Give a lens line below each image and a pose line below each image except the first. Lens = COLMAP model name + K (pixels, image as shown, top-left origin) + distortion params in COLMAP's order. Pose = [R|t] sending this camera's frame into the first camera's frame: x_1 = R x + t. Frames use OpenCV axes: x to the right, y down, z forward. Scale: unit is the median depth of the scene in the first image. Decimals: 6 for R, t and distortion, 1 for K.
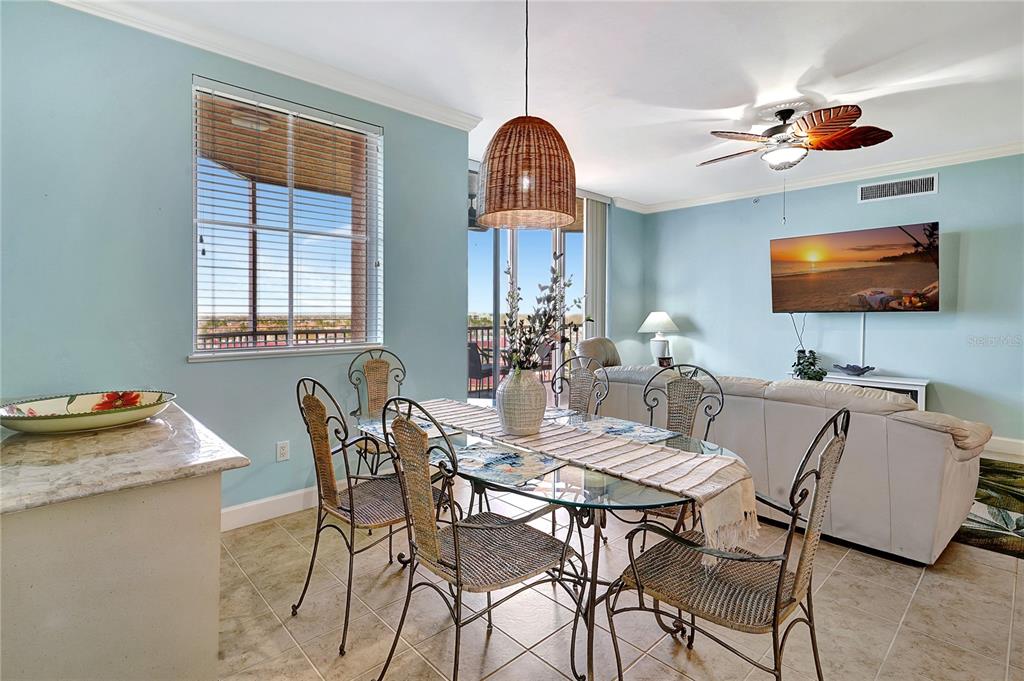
lens RADIAL K [[505.2, 0, 513.7], [0, 505.2, 314.0], [0, 0, 1]] dist [-0.001452, 0.000371]
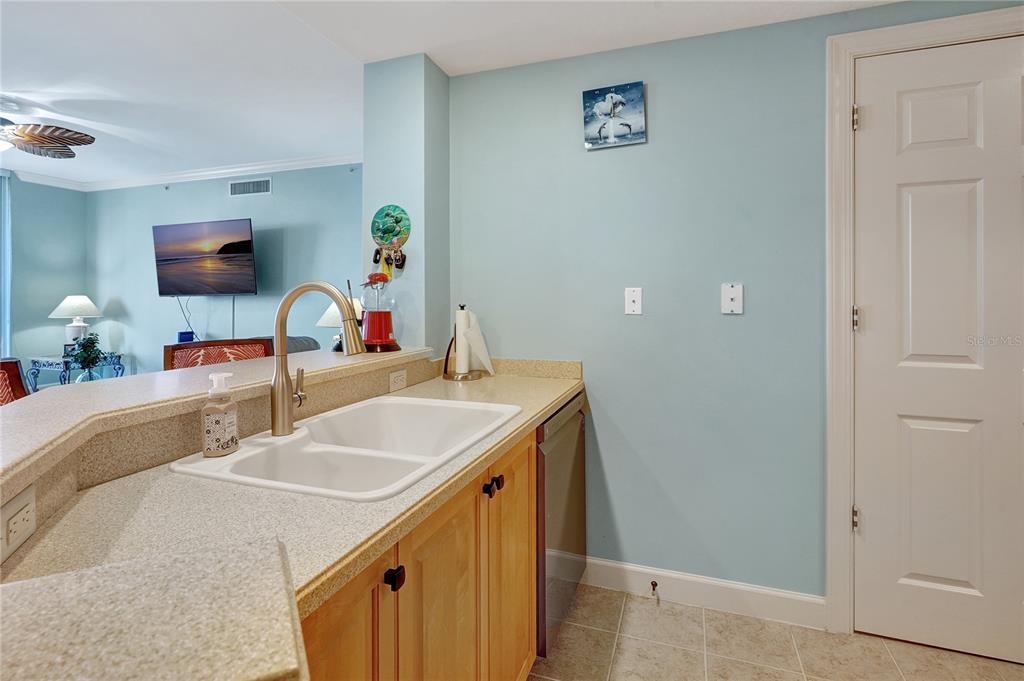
lens RADIAL K [[505.2, 0, 513.7], [0, 505.2, 314.0], [0, 0, 1]] dist [-0.001452, 0.000371]
pose [[0.883916, -0.013527, 0.467451, 0.673968], [0.005430, 0.999811, 0.018665, 0.019346], [-0.467615, -0.013960, 0.883822, -0.269171]]
